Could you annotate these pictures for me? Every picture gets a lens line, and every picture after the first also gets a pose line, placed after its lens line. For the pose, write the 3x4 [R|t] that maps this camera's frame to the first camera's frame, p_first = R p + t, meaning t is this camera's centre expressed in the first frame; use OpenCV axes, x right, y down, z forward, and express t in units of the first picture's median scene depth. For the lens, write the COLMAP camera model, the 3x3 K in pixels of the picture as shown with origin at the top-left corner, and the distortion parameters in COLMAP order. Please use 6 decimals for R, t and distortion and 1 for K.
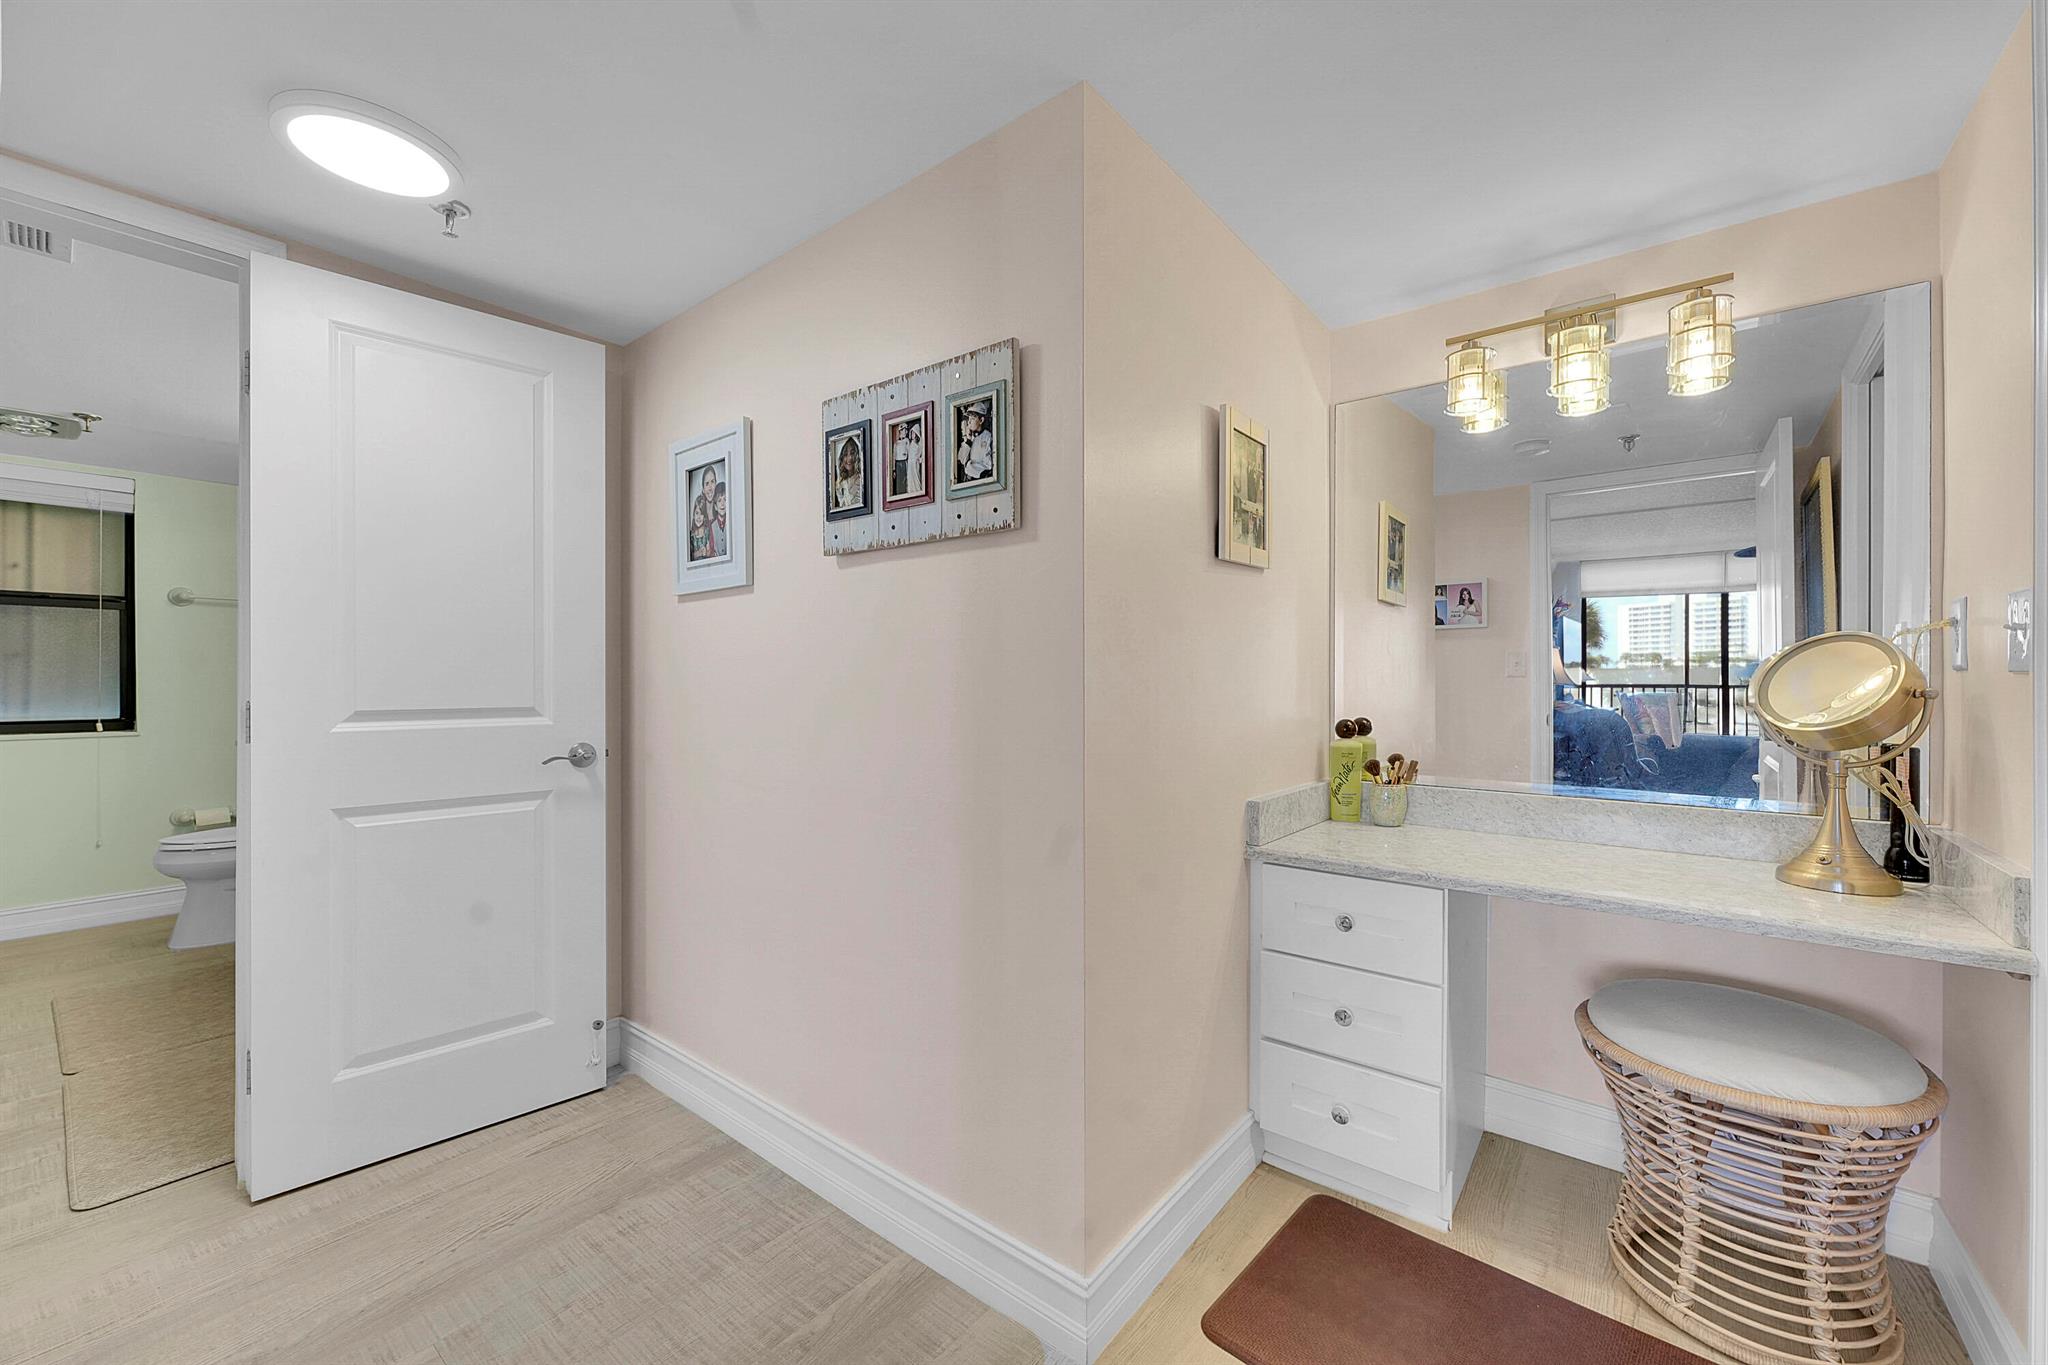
lens RADIAL K [[796.3, 0, 1021.5], [0, 796.3, 672.6], [0, 0, 1]] dist [-0.003266, -0.000103]
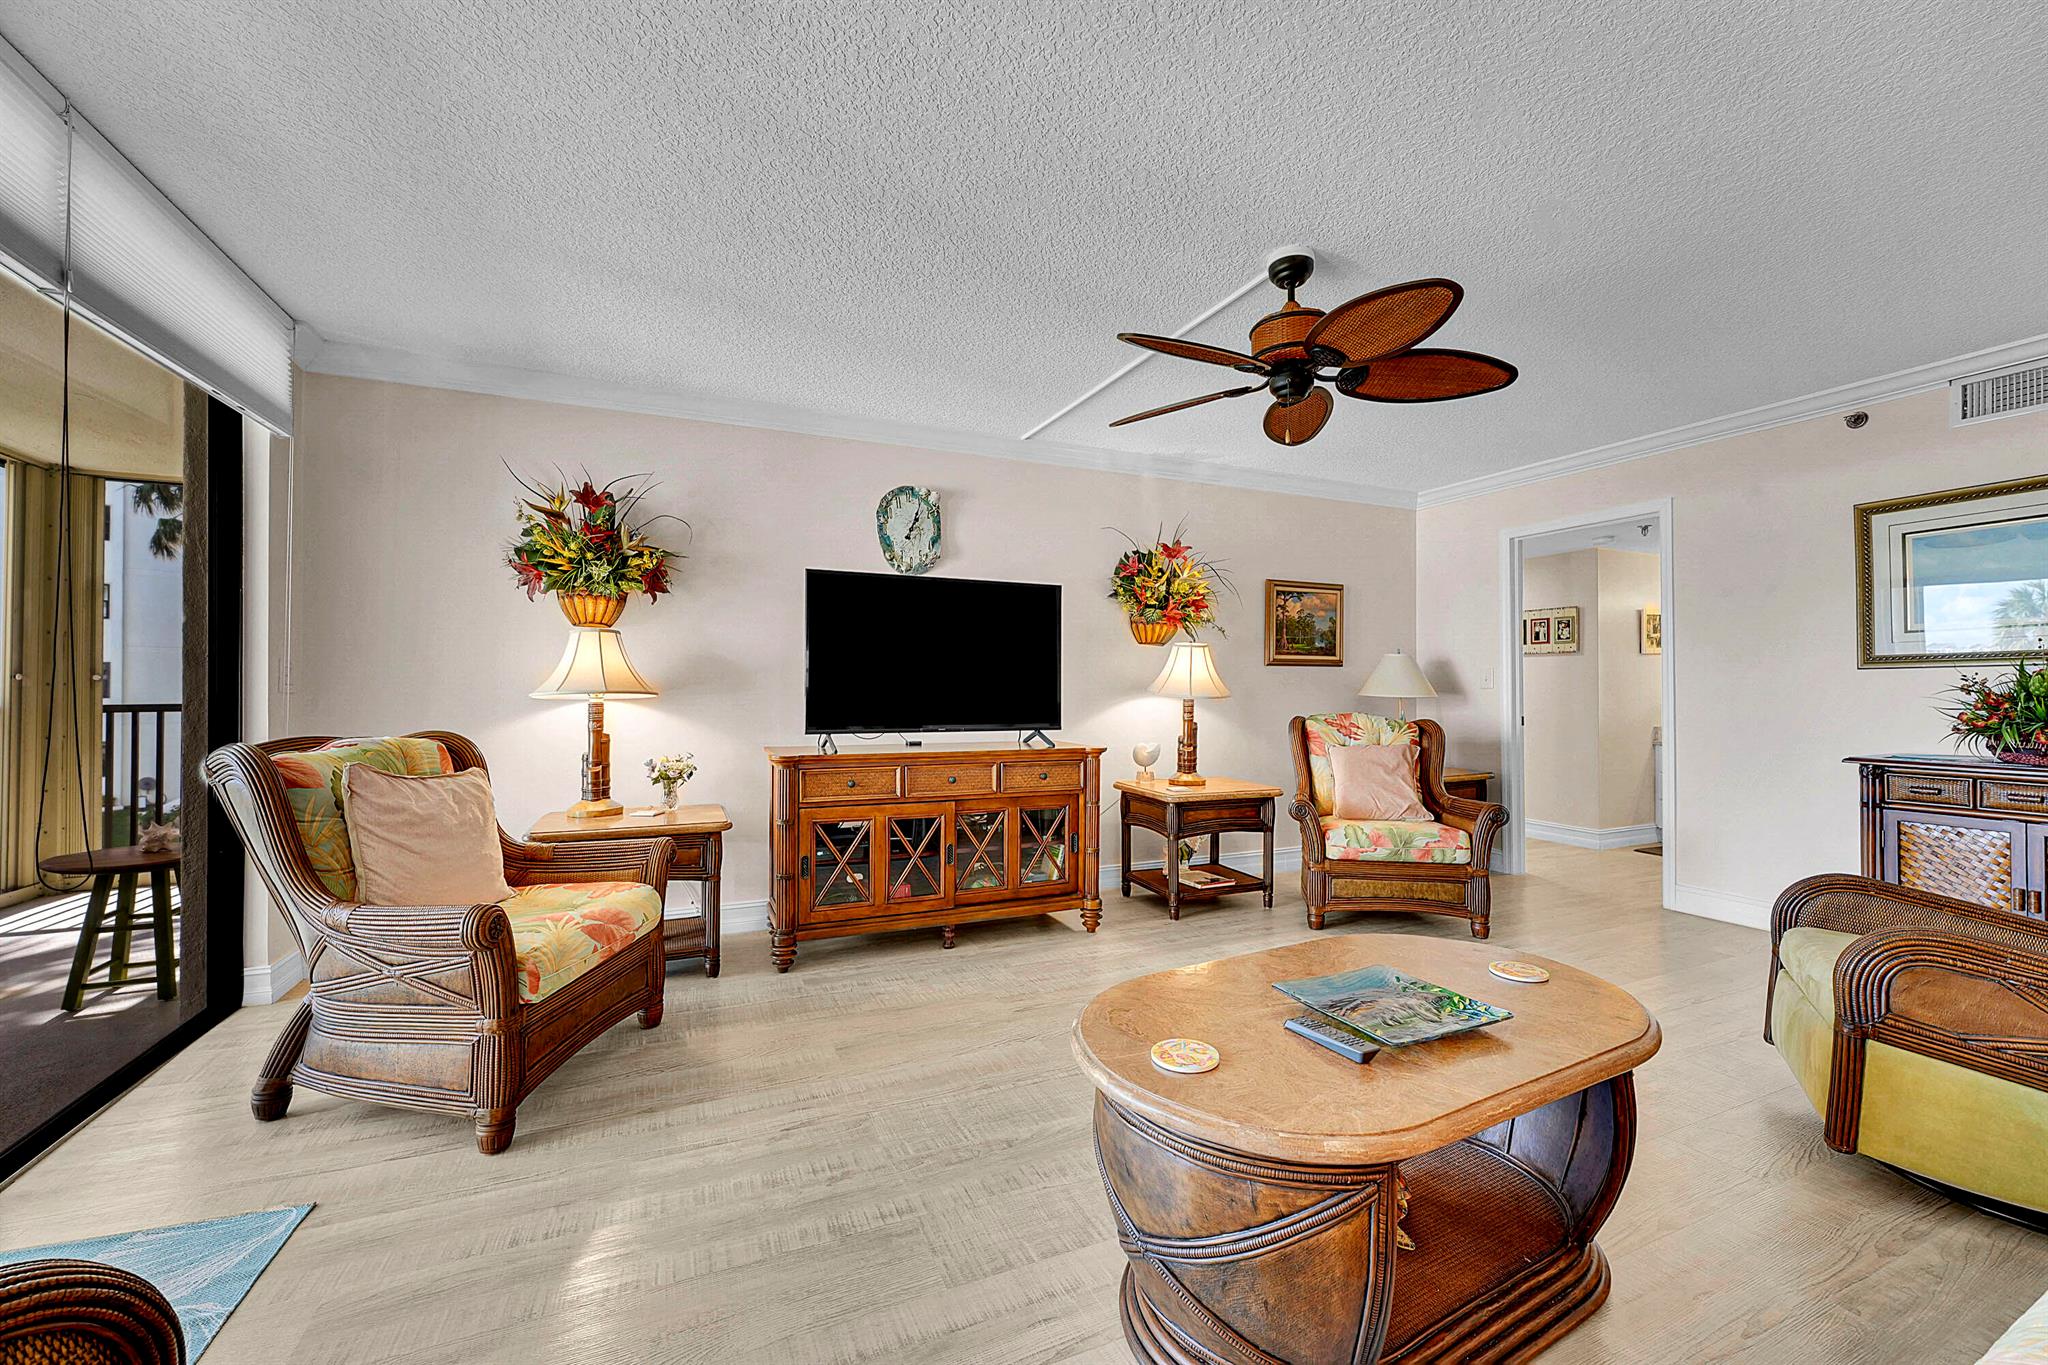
lens RADIAL K [[796.3, 0, 1034.4], [0, 796.3, 683.0], [0, 0, 1]] dist [-0.003266, -0.000103]
pose [[0.895471, -0.000940, -0.445119, -0.630860], [0.001685, 0.999998, 0.001277, -0.029126], [0.445116, -0.001894, 0.895471, -3.585101]]
